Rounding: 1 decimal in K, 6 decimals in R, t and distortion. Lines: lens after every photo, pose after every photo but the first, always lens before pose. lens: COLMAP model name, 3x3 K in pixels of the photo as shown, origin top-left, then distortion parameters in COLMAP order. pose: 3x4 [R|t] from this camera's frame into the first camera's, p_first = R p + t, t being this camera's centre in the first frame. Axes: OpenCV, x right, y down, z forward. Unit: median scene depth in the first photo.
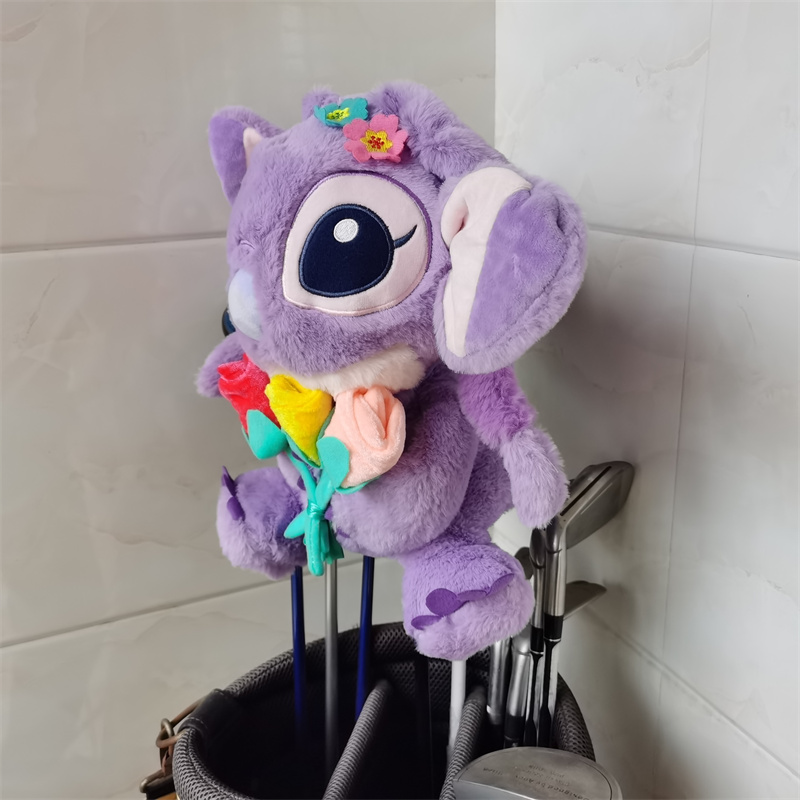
lens RADIAL K [[854.6, 0, 396.8], [0, 854.6, 398.8], [0, 0, 1]] dist [-0.004328, 0.000000]
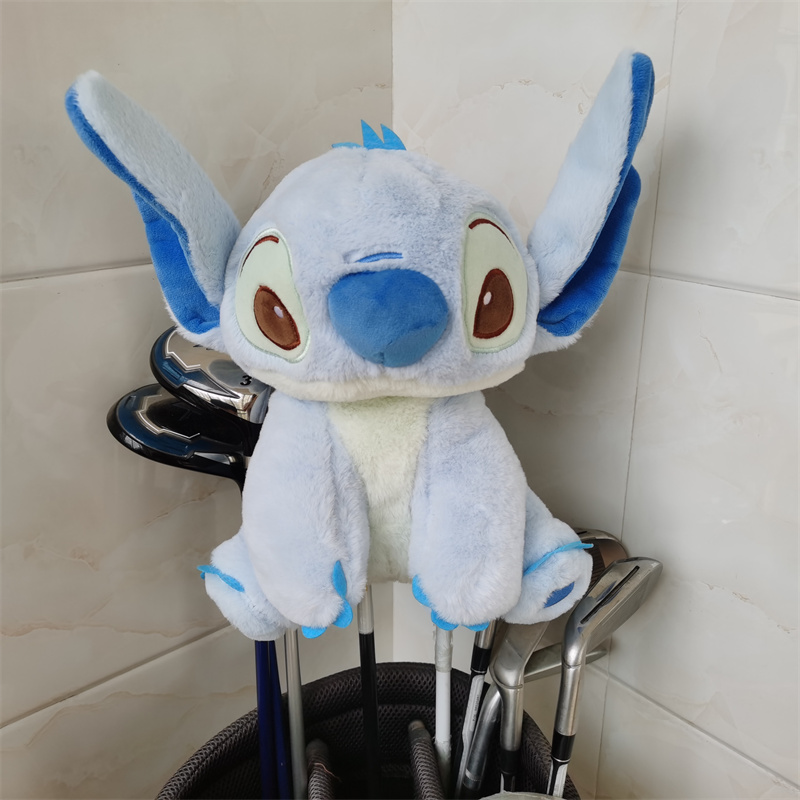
lens RADIAL K [[854.6, 0, 404.0], [0, 854.6, 399.2], [0, 0, 1]] dist [-0.004328, 0.000000]
pose [[0.948682, -0.074174, 0.307411, -0.219403], [0.064198, 0.997034, 0.042454, -0.082235], [-0.309648, -0.020540, 0.950629, 0.103178]]
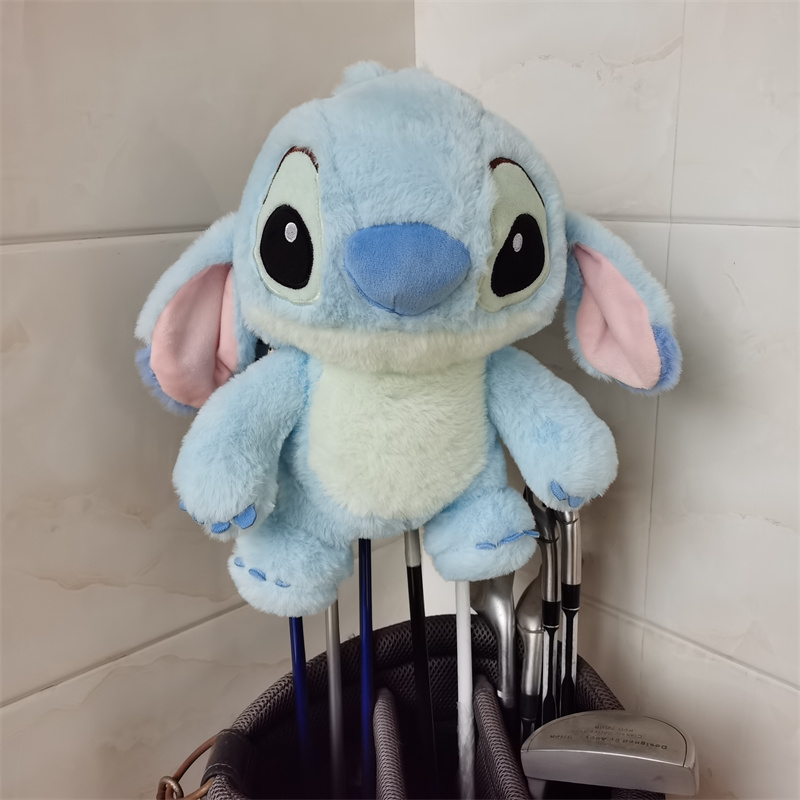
lens RADIAL K [[854.6, 0, 399.9], [0, 854.6, 400.7], [0, 0, 1]] dist [-0.004328, 0.000000]
pose [[0.941894, -0.078090, 0.326706, -0.307137], [0.092452, 0.995305, -0.028641, 0.040201], [-0.322936, 0.057181, 0.944692, 0.077857]]
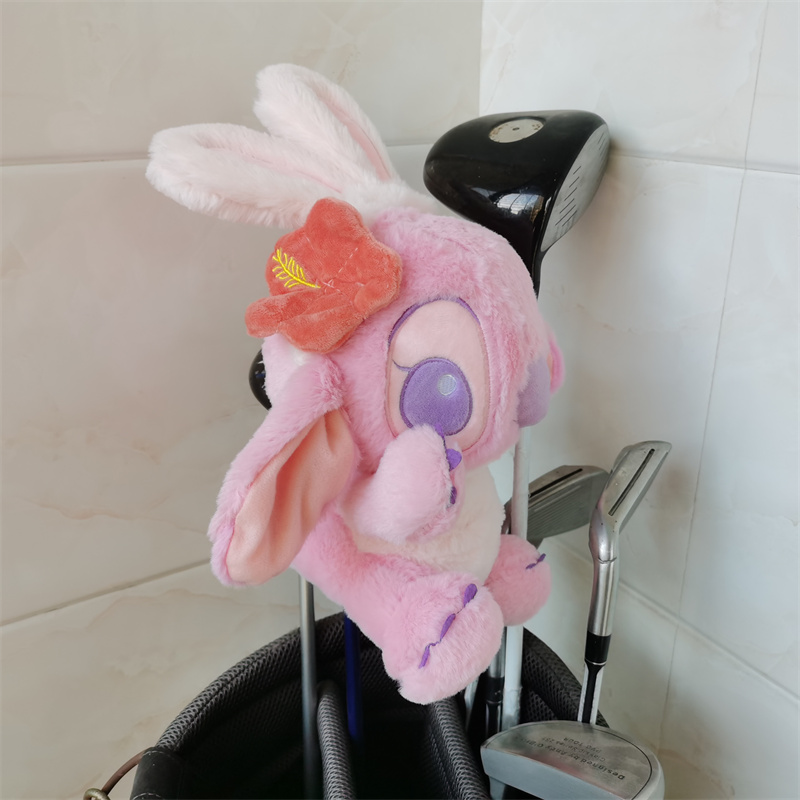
lens RADIAL K [[854.6, 0, 398.9], [0, 854.6, 403.6], [0, 0, 1]] dist [-0.004328, 0.000000]
pose [[0.987729, -0.028113, 0.153628, -0.140030], [0.017362, 0.997334, 0.070880, -0.001515], [-0.155211, -0.067343, 0.985583, 0.125068]]
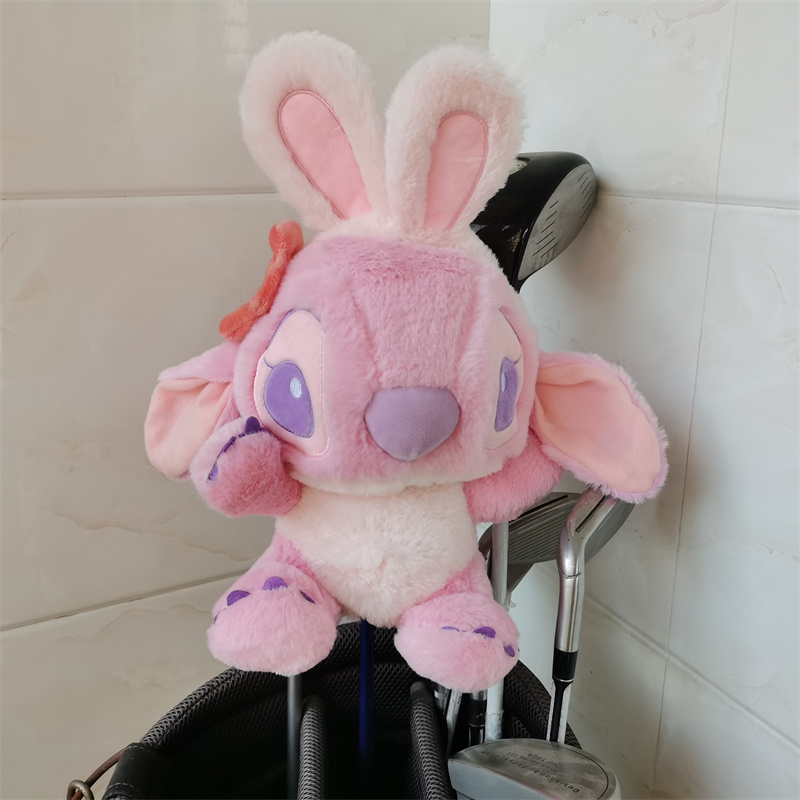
lens RADIAL K [[854.6, 0, 397.2], [0, 854.6, 399.5], [0, 0, 1]] dist [-0.004328, 0.000000]
pose [[0.997311, 0.007899, 0.072862, -0.061416], [-0.007145, 0.999918, -0.010598, 0.043369], [-0.072940, 0.010049, 0.997286, 0.072187]]
